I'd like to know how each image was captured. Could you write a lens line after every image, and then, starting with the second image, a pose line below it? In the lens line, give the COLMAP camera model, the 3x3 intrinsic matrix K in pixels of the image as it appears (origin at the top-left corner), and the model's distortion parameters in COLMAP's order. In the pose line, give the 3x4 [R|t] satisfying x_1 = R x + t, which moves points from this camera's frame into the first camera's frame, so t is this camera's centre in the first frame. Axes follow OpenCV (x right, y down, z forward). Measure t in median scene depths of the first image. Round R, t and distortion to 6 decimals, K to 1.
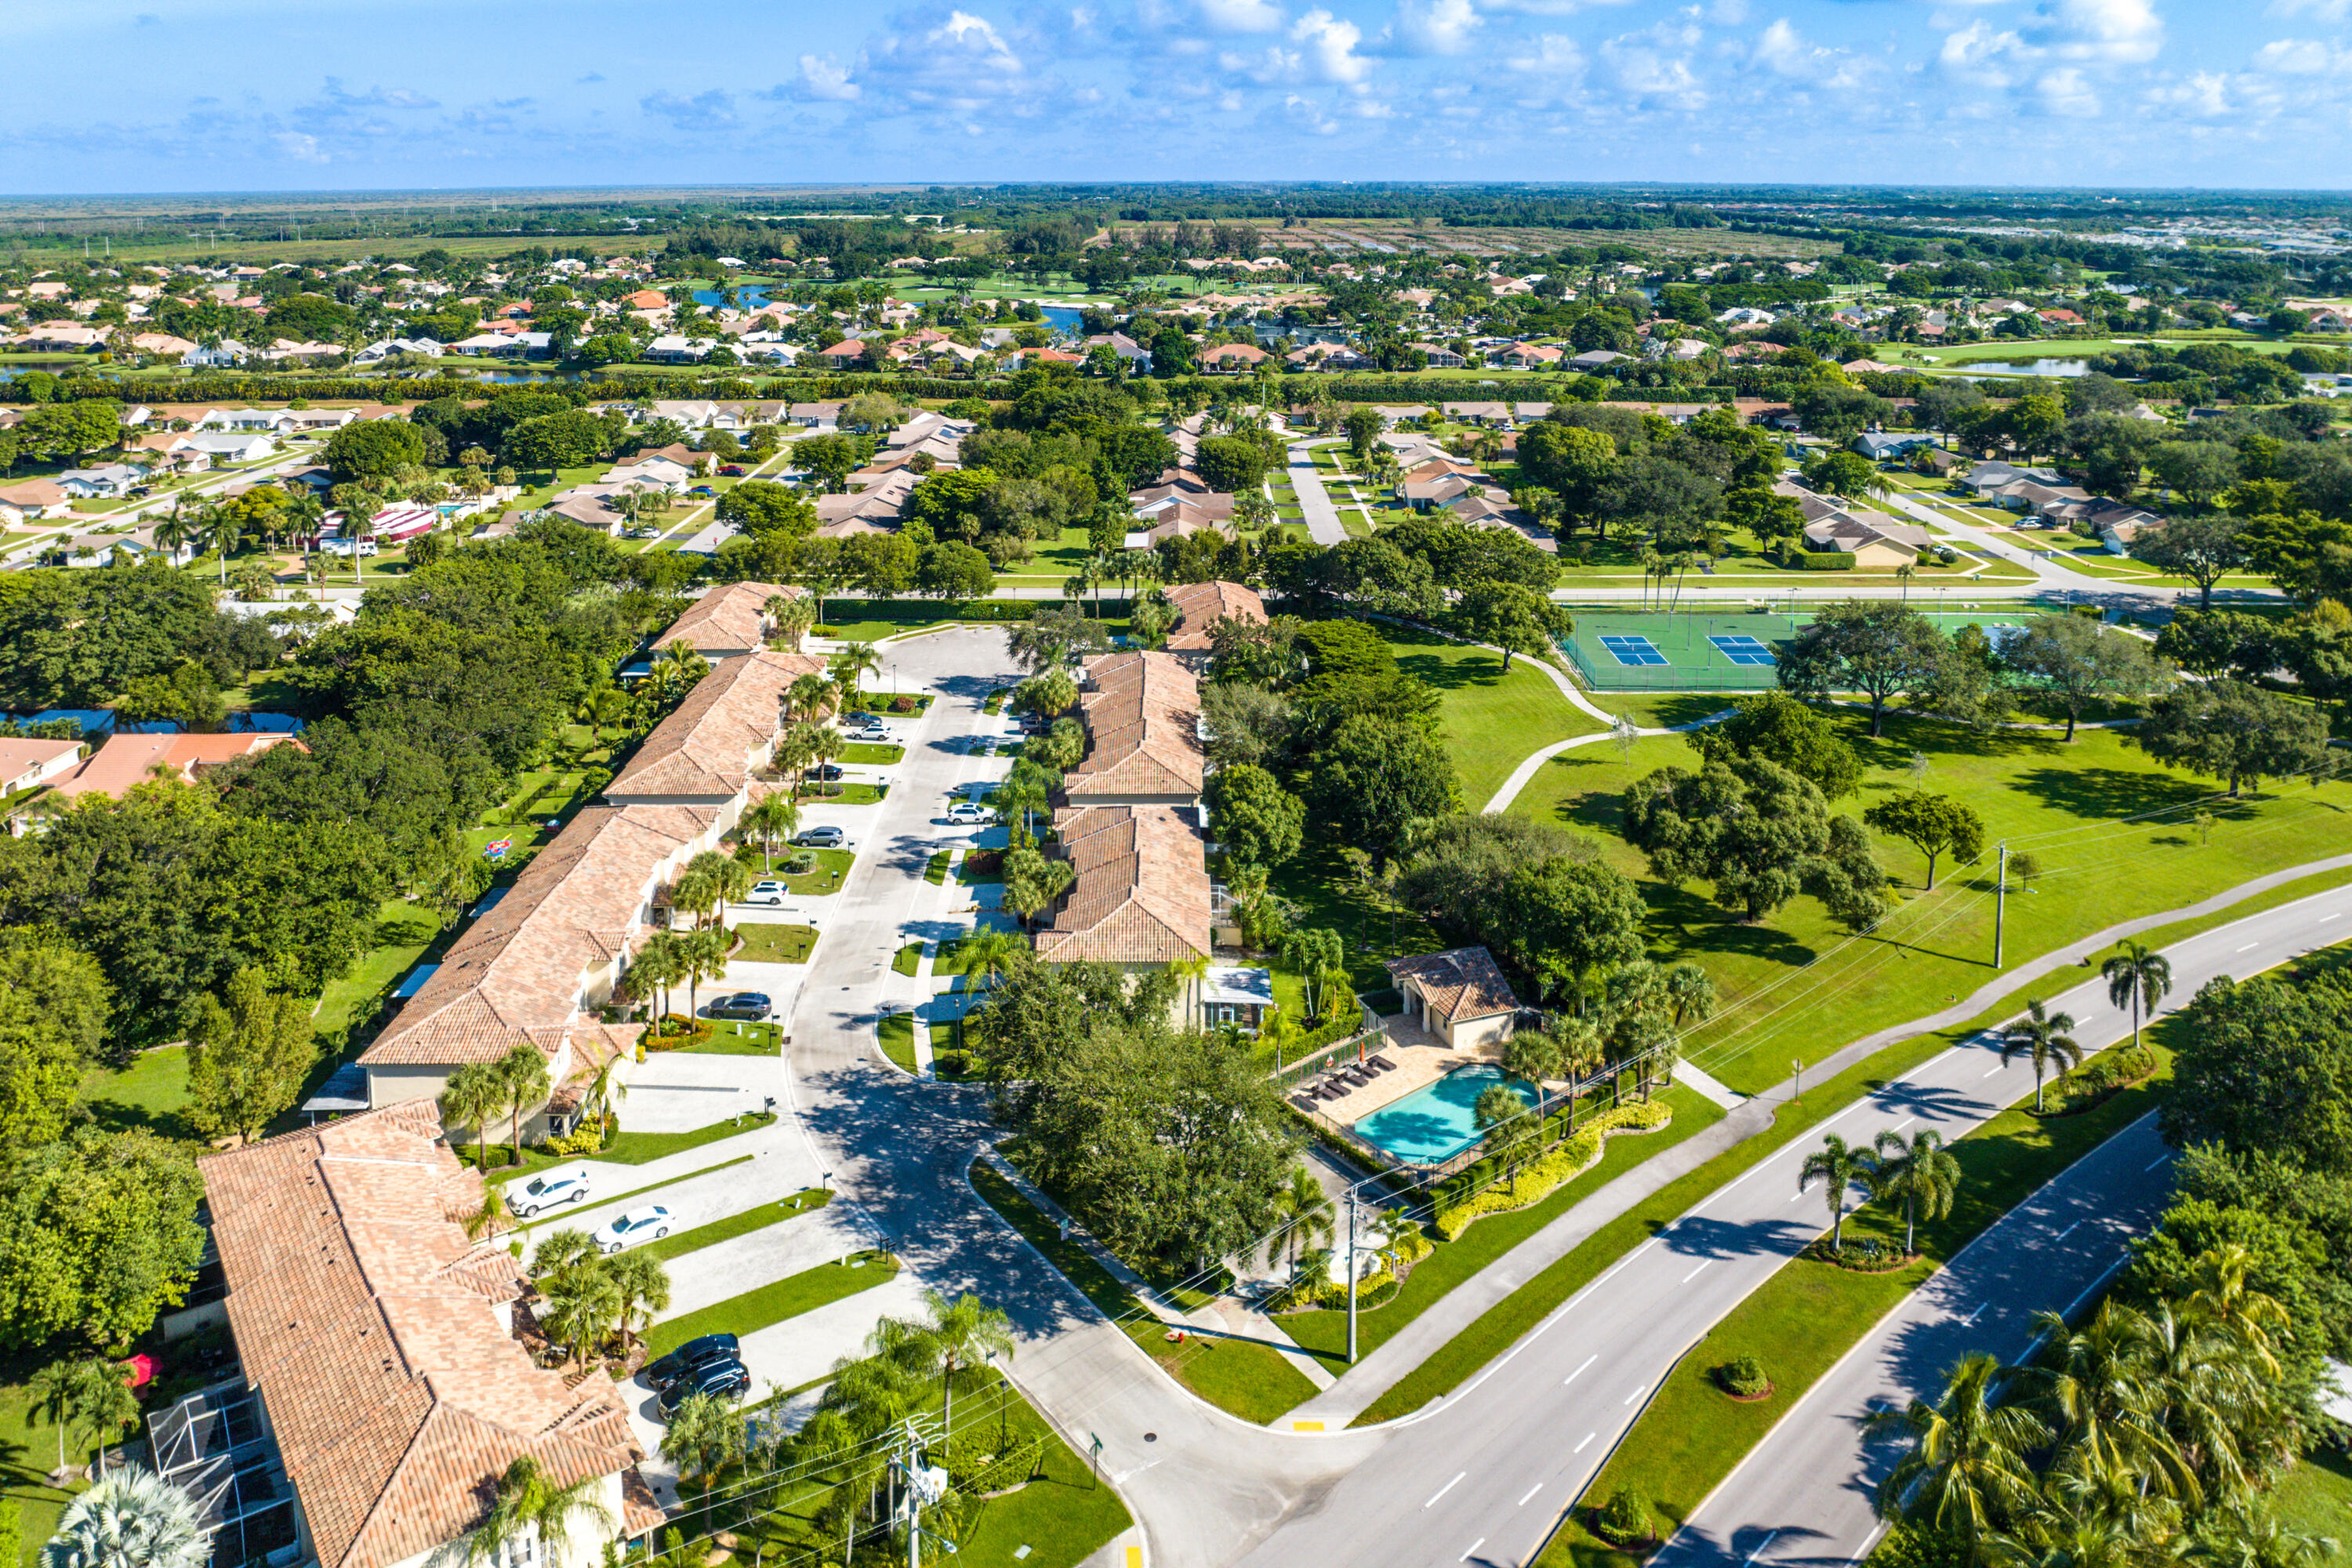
lens RADIAL K [[1641.8, 0, 1176.0], [0, 1641.8, 784.0], [0, 0, 1]] dist [0.003007, -0.027648]
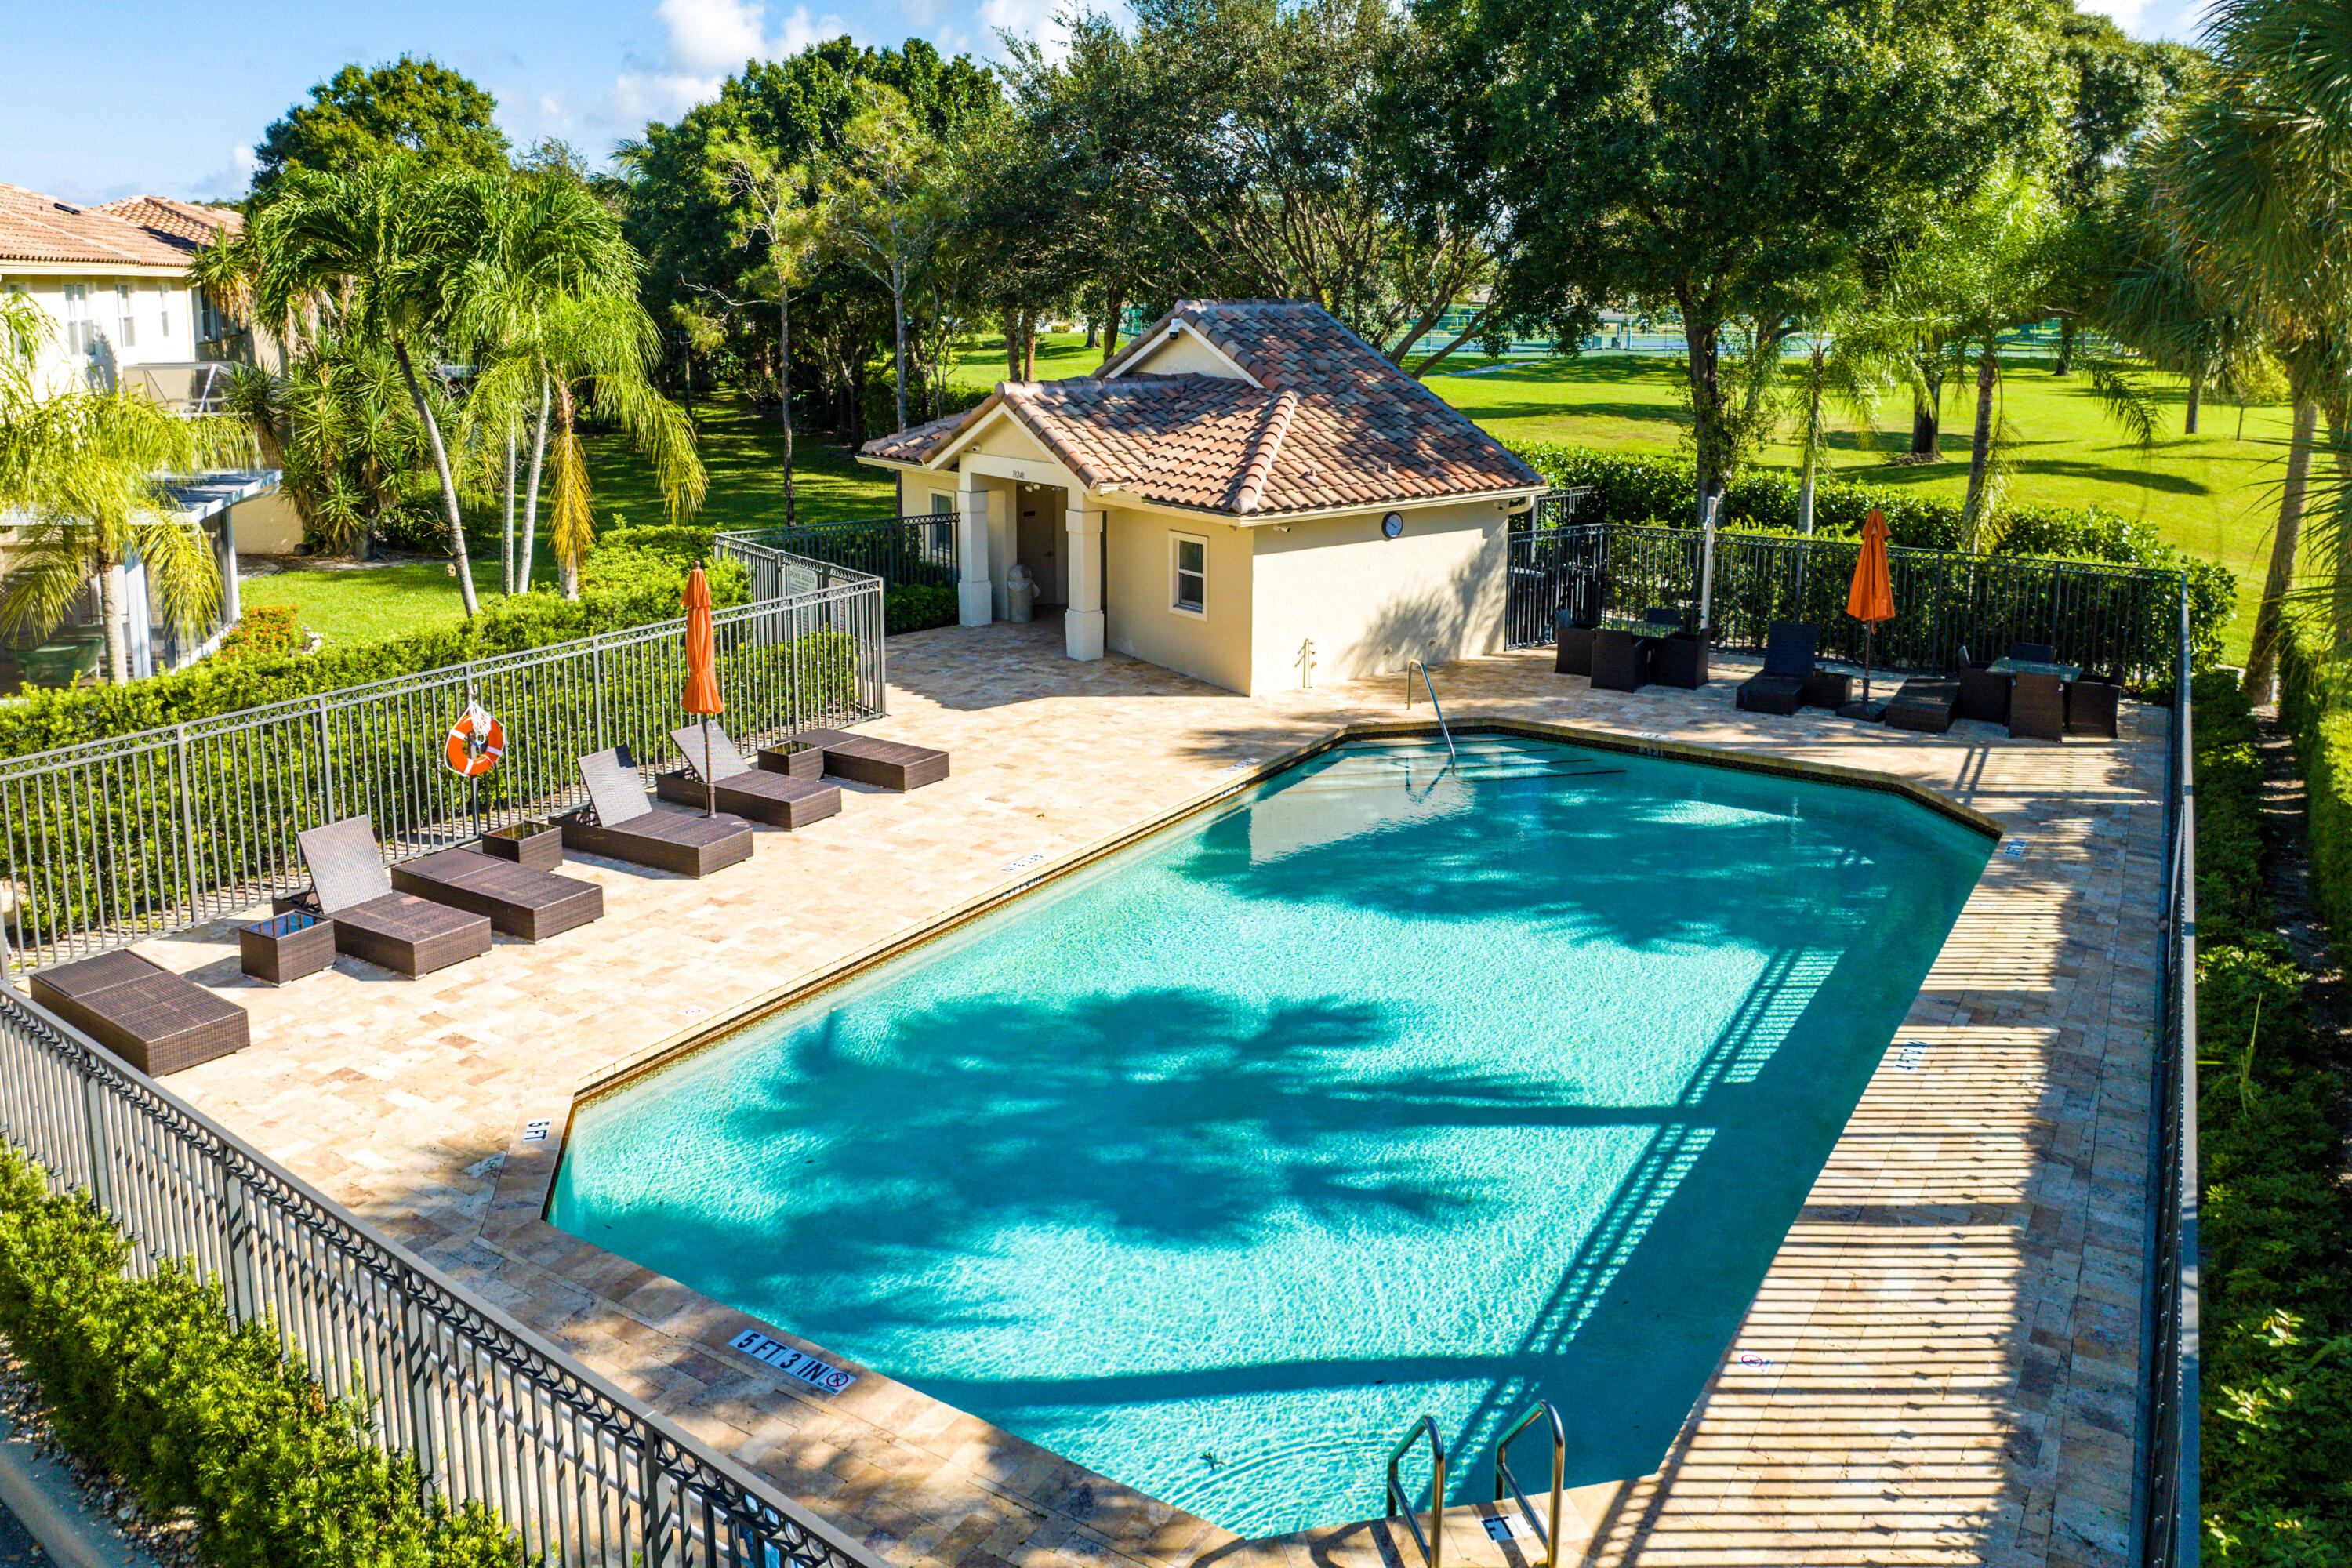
lens RADIAL K [[1641.8, 0, 1176.0], [0, 1641.8, 784.0], [0, 0, 1]] dist [0.003007, -0.027648]
pose [[0.962211, -0.083863, 0.259068, 0.113514], [0.097019, 0.994542, -0.038397, 0.181590], [-0.254434, 0.062080, 0.965096, 0.838279]]
